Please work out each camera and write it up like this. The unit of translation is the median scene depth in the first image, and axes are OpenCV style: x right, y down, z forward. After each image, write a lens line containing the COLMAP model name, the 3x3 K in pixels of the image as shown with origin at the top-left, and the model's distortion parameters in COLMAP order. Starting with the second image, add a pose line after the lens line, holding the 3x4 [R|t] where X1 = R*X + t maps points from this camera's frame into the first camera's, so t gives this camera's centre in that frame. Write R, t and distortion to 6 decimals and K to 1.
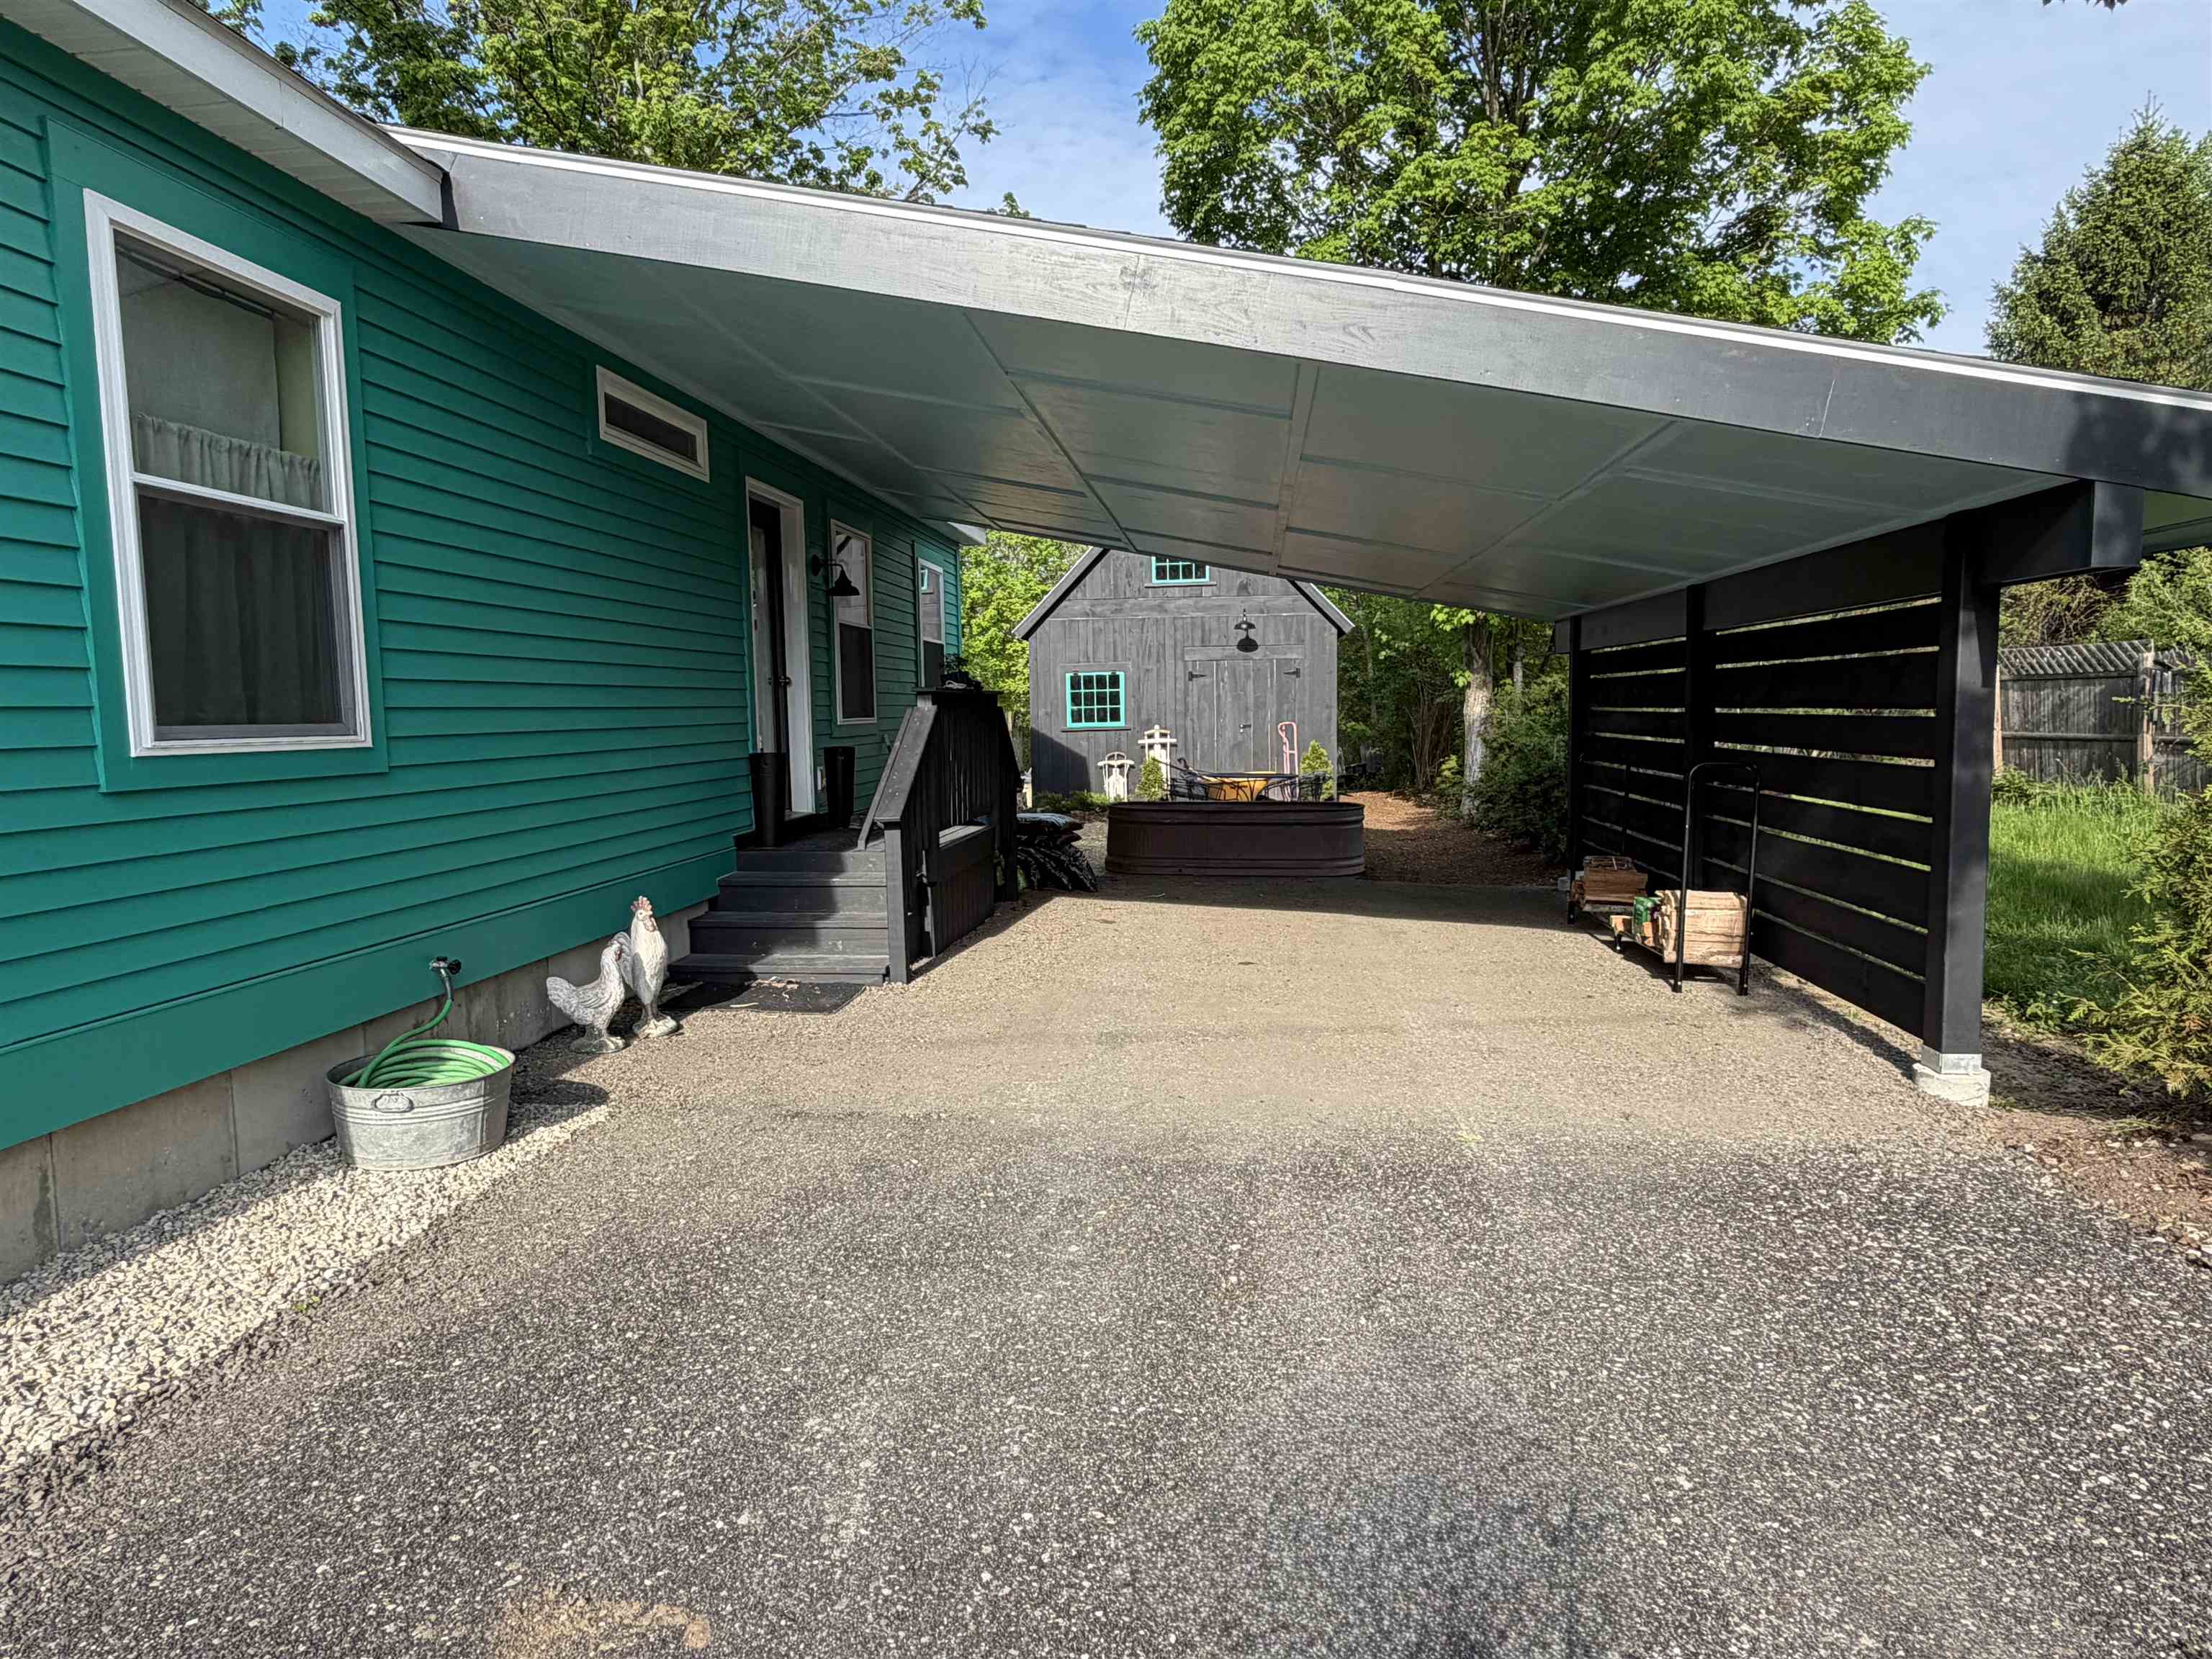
lens RADIAL K [[1353.6, 0, 1106.0], [0, 1353.6, 829.5], [0, 0, 1]] dist [-0.004450, -0.000347]
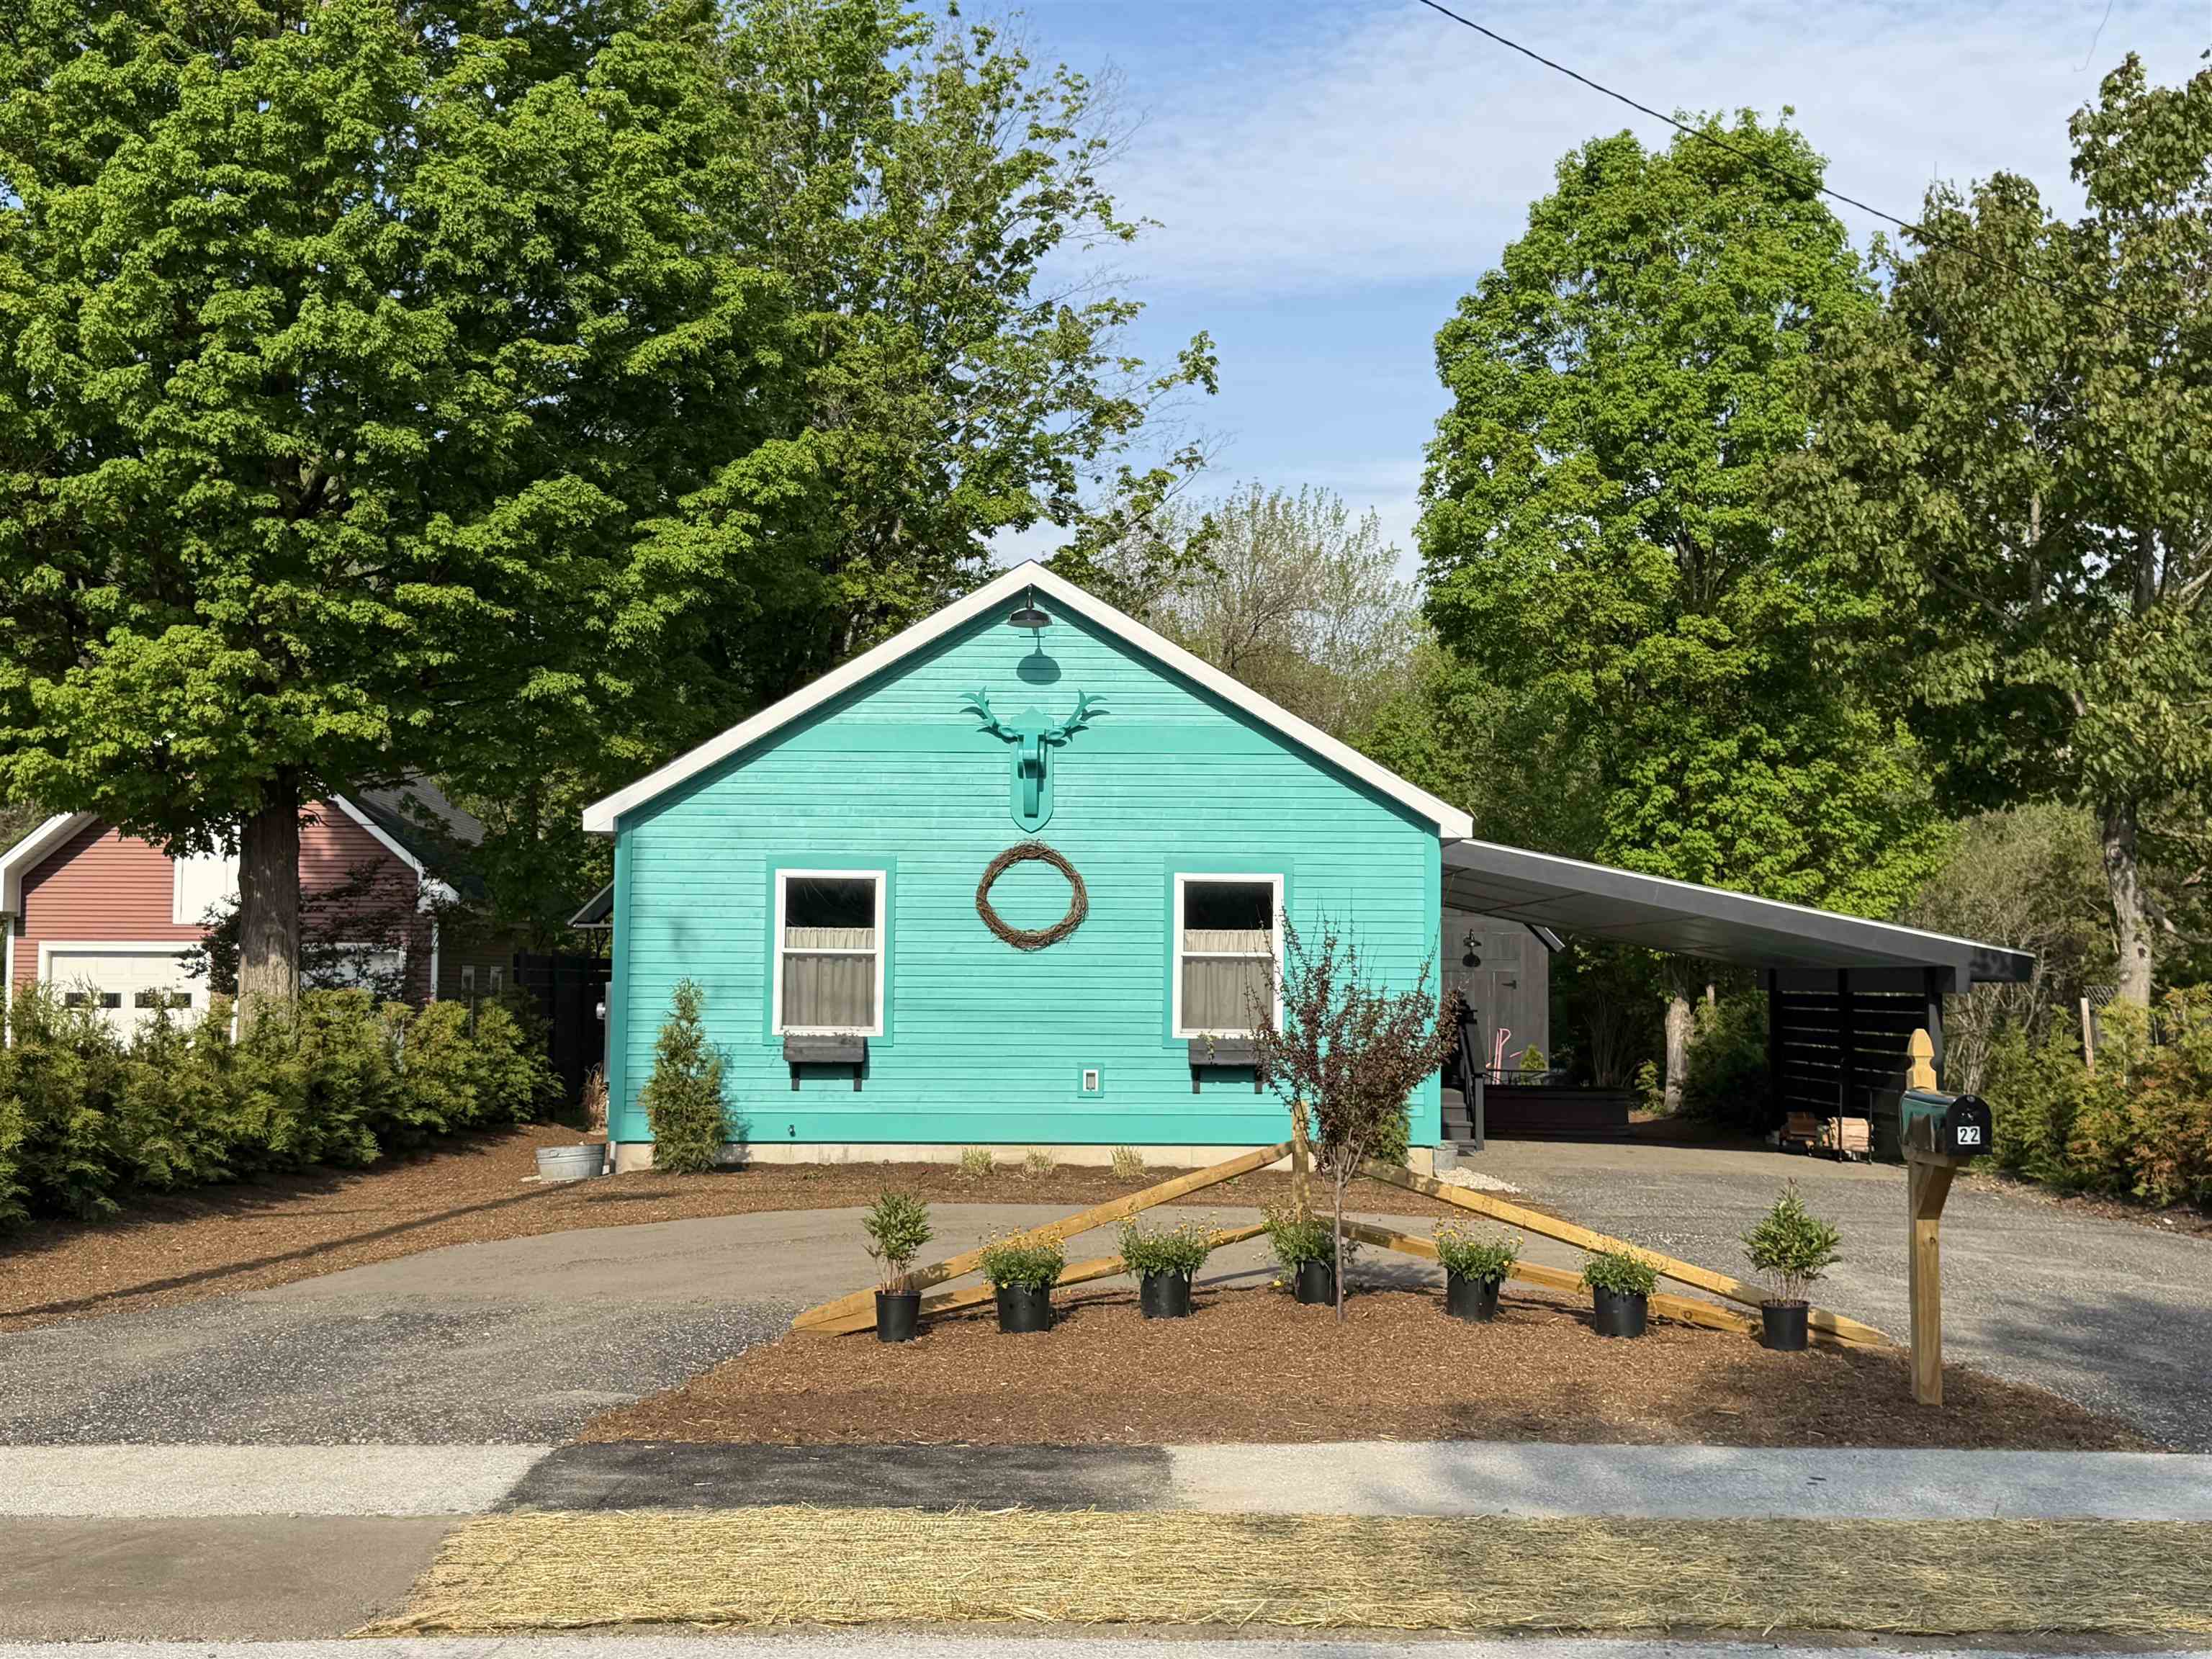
lens RADIAL K [[2523.1, 0, 1106.0], [0, 2523.1, 829.5], [0, 0, 1]] dist [0.155445, 0.003367]
pose [[0.993756, 0.028286, 0.107931, -0.474647], [-0.011553, 0.988219, -0.152609, 0.092276], [-0.110976, 0.150409, 0.982375, -1.175860]]
